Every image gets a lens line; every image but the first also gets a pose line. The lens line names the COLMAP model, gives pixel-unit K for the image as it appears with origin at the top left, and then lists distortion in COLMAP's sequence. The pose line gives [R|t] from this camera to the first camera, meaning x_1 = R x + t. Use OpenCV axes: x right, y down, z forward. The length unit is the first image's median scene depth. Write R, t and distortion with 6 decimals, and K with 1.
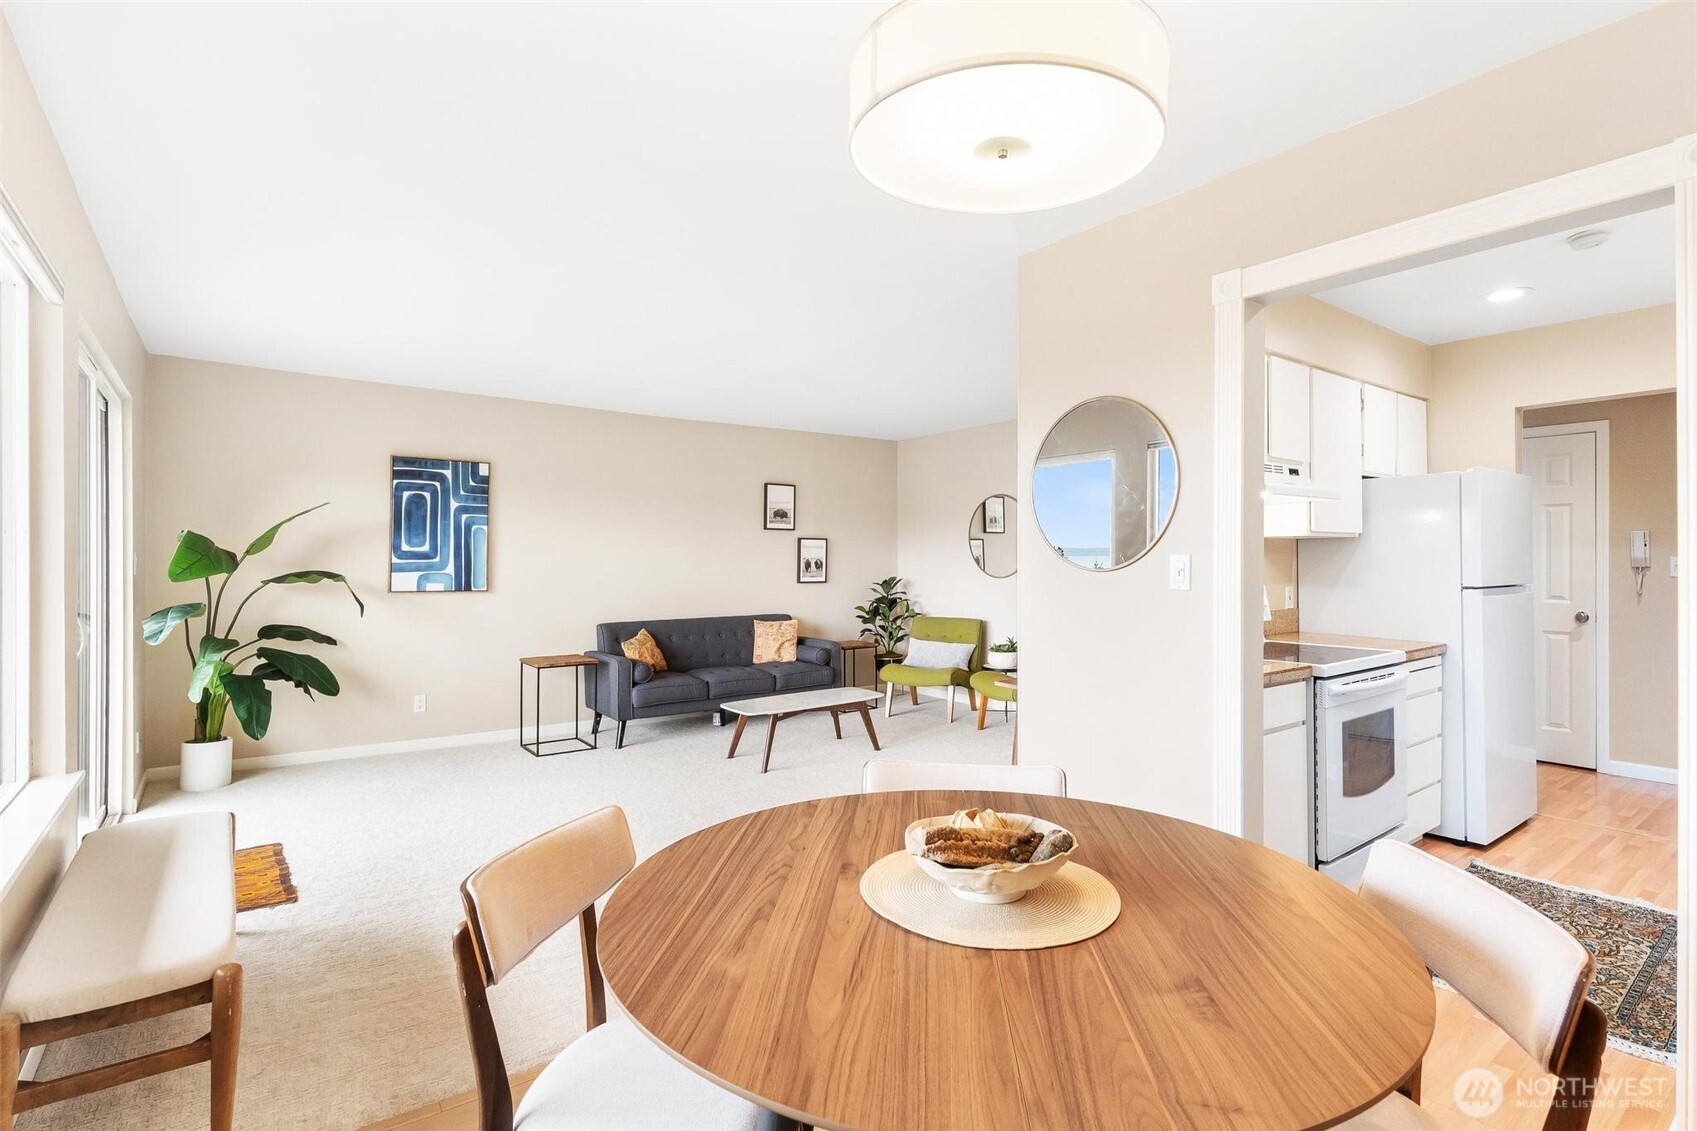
lens RADIAL K [[816.0, 0, 848.5], [0, 816.0, 565.5], [0, 0, 1]] dist [0.001299, 0.000565]
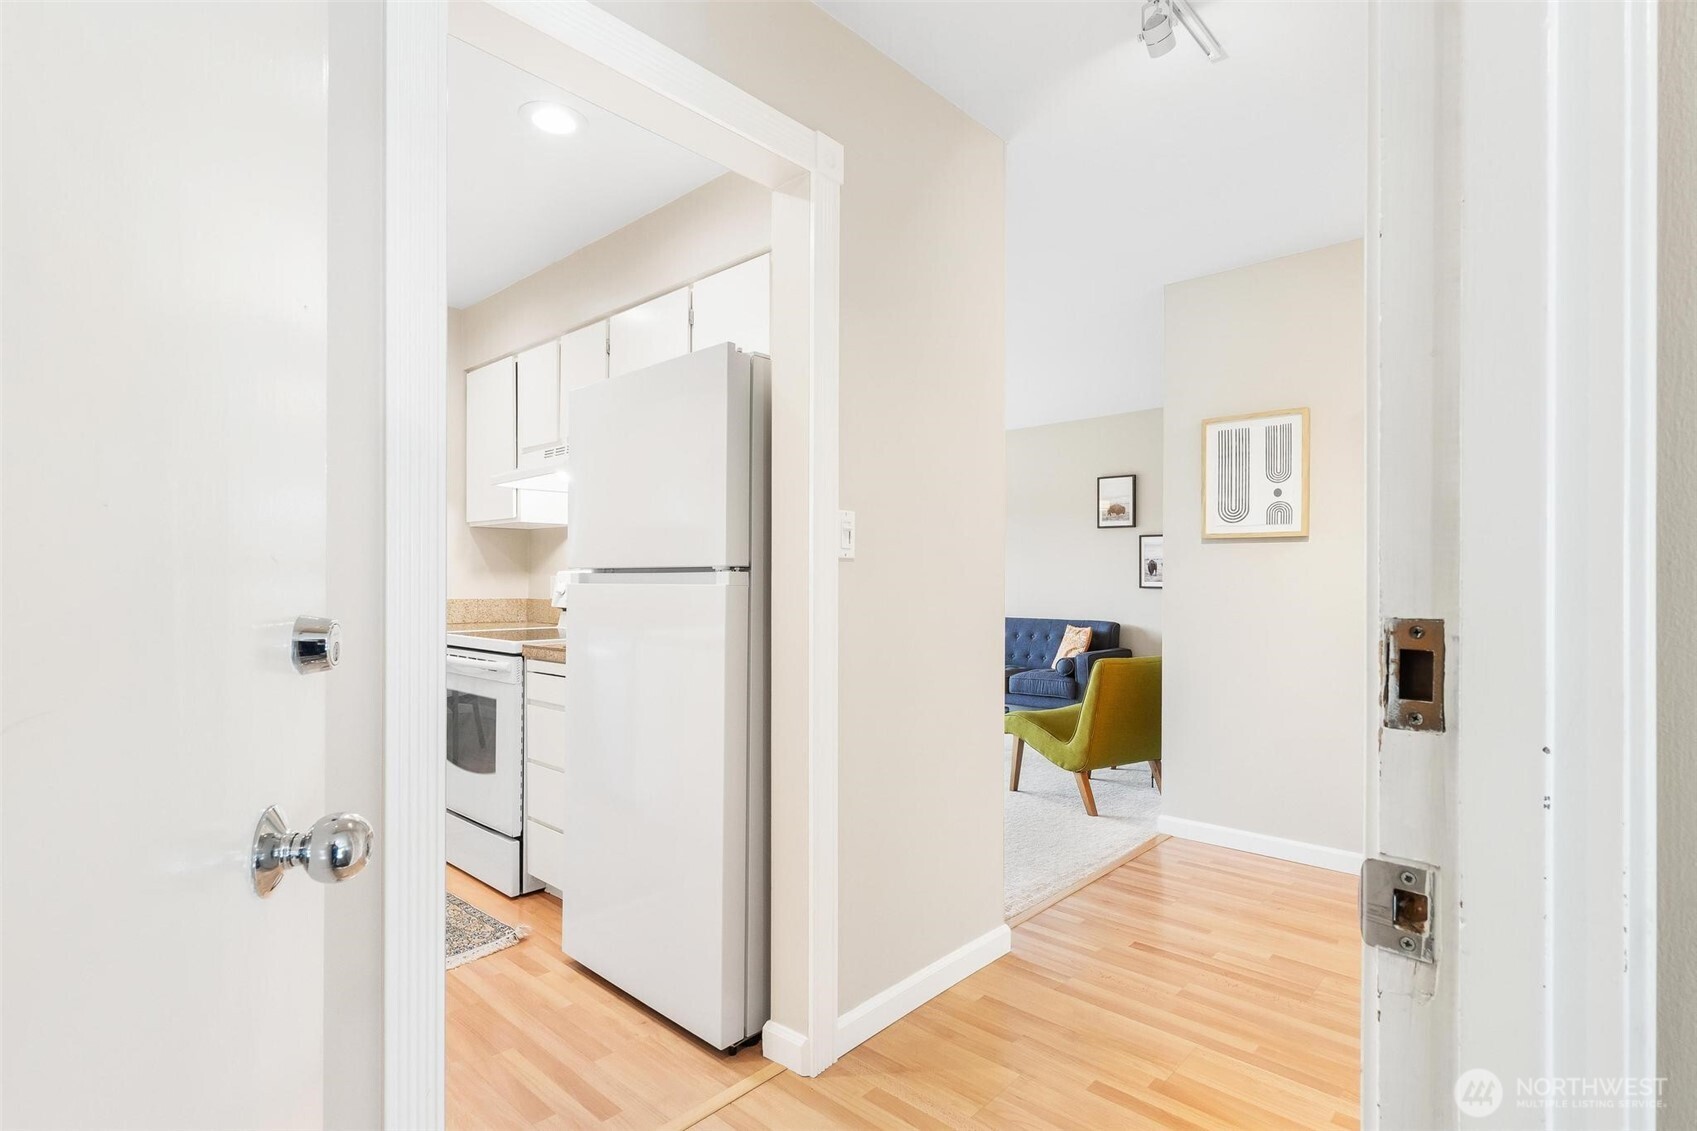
lens RADIAL K [[810.2, 0, 847.6], [0, 810.2, 579.6], [0, 0, 1]] dist [0.002287, 0.000435]
pose [[0.188035, 0.002410, -0.982159, 0.890443], [-0.010762, 0.999942, 0.000394, 0.019284], [0.982103, 0.010496, 0.188050, 0.666512]]
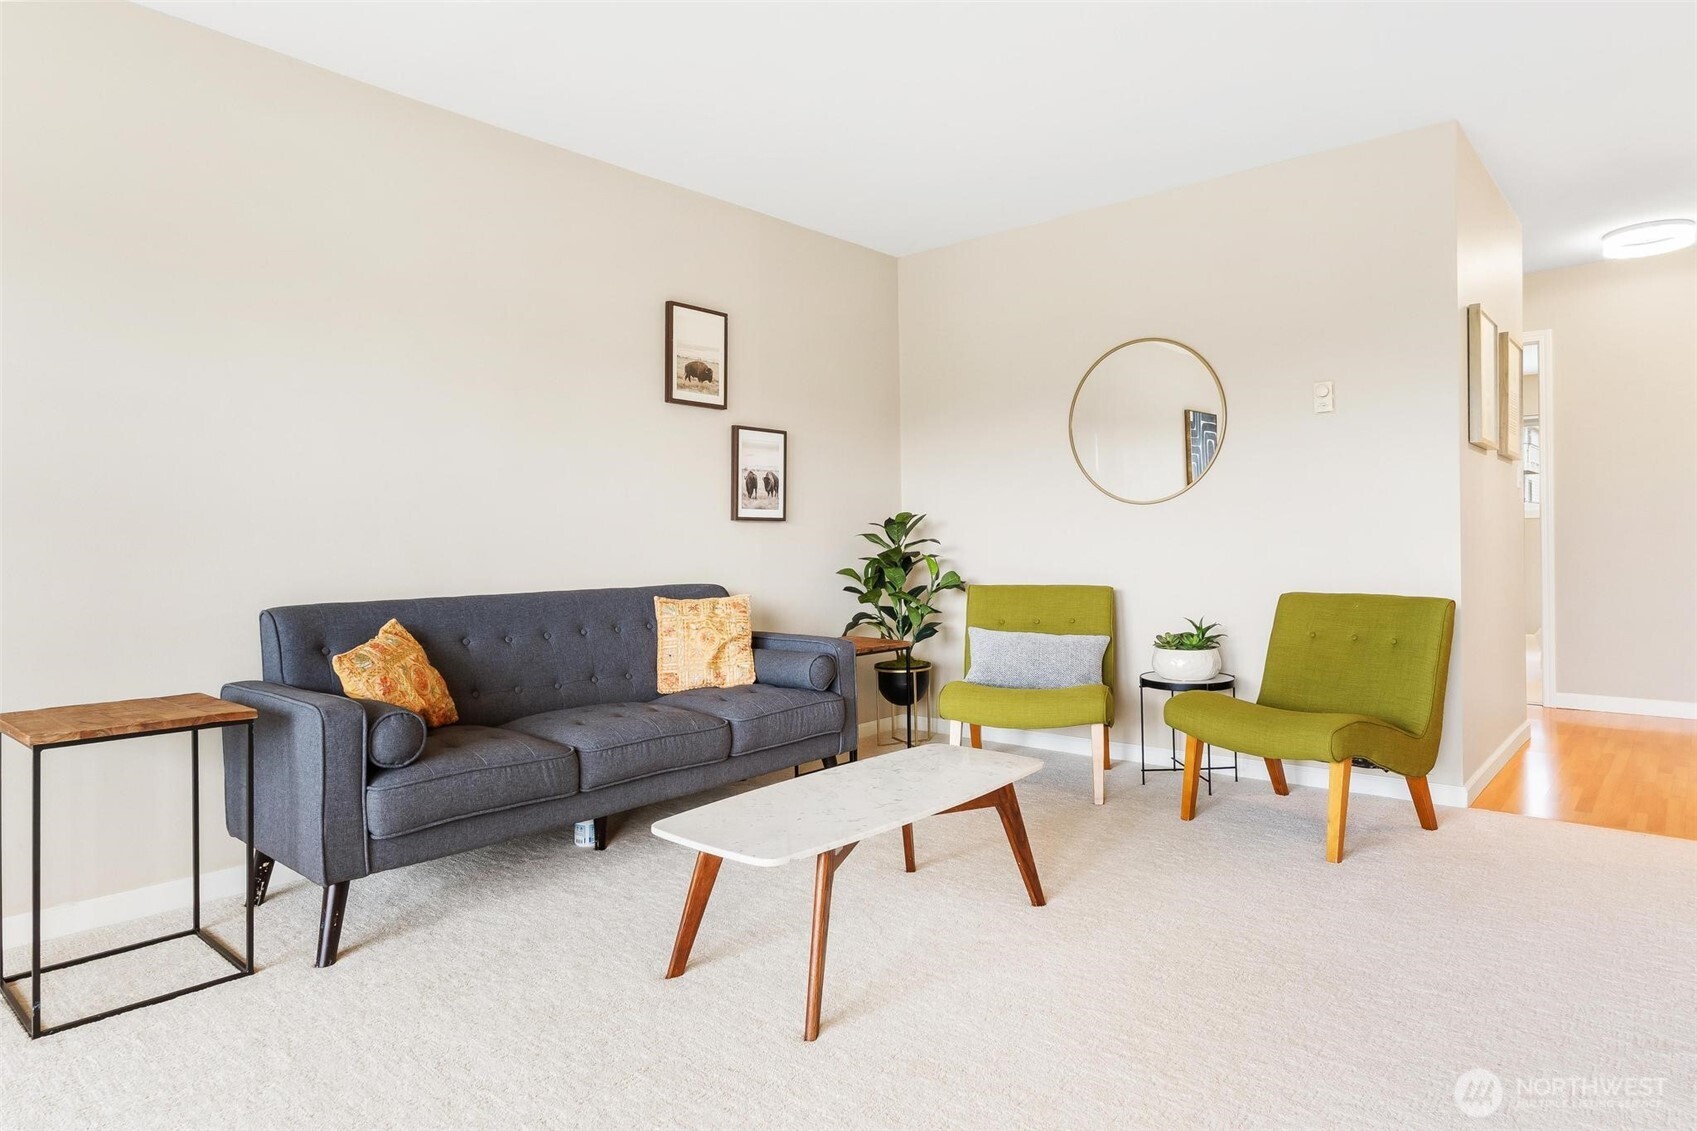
lens RADIAL K [[982.9, 0, 848.6], [0, 982.9, 543.7], [0, 0, 1]] dist [0.015297, 0.000164]
pose [[0.977007, -0.011792, 0.212881, -0.147431], [0.014706, 0.999818, -0.012113, 0.053627], [-0.212699, 0.014965, 0.977003, 0.524041]]
